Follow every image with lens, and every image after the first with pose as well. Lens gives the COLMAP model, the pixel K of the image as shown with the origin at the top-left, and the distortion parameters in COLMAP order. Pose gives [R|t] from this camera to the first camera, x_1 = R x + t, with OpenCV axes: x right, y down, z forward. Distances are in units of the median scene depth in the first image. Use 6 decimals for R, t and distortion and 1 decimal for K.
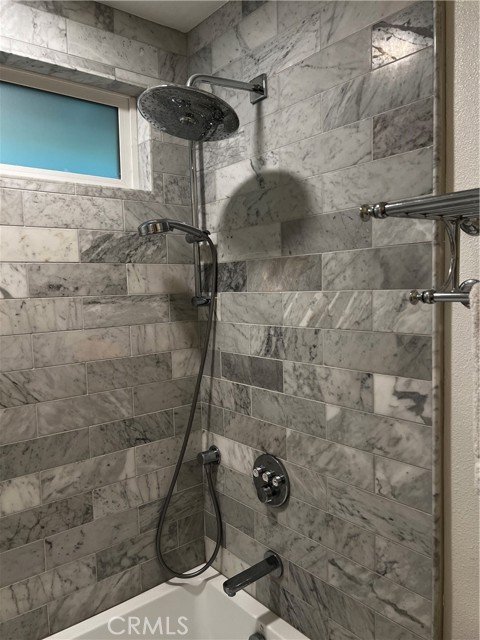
lens RADIAL K [[481.0, 0, 238.7], [0, 481.0, 321.7], [0, 0, 1]] dist [0.042429, -0.049279]
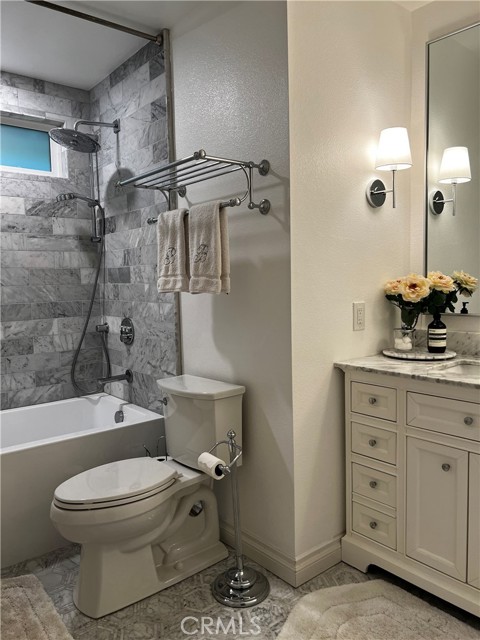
lens RADIAL K [[481.0, 0, 241.3], [0, 481.0, 320.0], [0, 0, 1]] dist [0.042429, -0.049279]
pose [[0.999960, 0.006342, 0.006287, 0.507097], [-0.006386, 0.999955, 0.007077, 0.268749], [-0.006242, -0.007117, 0.999955, -0.907919]]
